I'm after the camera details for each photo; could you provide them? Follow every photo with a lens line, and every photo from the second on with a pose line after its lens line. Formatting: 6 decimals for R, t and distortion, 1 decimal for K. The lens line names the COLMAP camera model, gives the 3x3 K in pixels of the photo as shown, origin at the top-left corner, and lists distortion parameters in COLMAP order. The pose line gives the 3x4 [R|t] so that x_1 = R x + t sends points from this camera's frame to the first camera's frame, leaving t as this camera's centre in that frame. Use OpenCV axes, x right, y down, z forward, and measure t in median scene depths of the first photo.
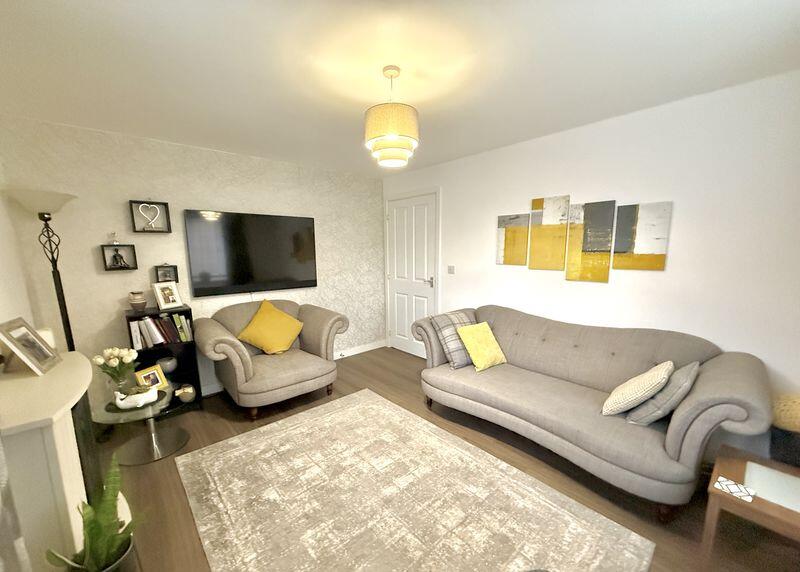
lens RADIAL K [[318.8, 0, 399.5], [0, 318.8, 290.0], [0, 0, 1]] dist [-0.001550, -0.000223]
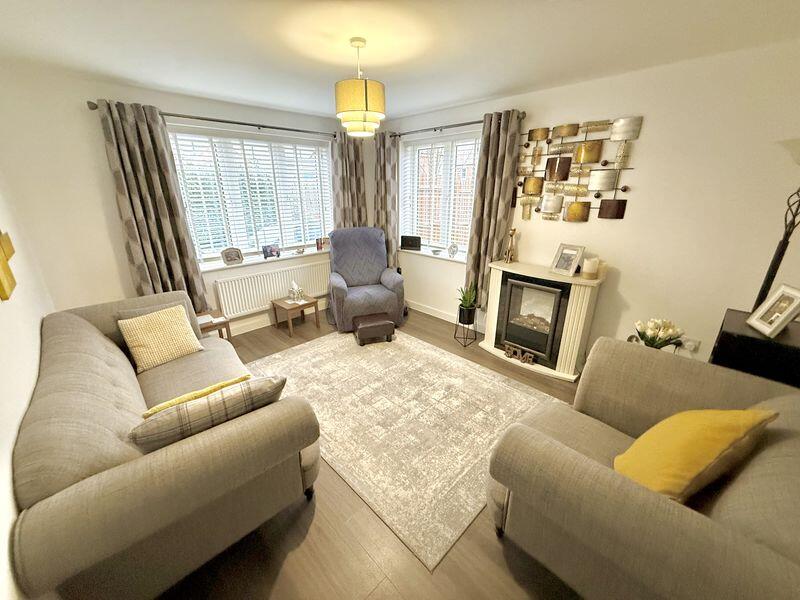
lens RADIAL K [[320.2, 0, 400.8], [0, 320.2, 303.3], [0, 0, 1]] dist [0.002750, 0.000208]
pose [[-0.998827, 0.023603, -0.042283, -0.079746], [0.000541, 0.878550, 0.477650, -0.327881], [0.048422, 0.477067, -0.877532, 1.838551]]
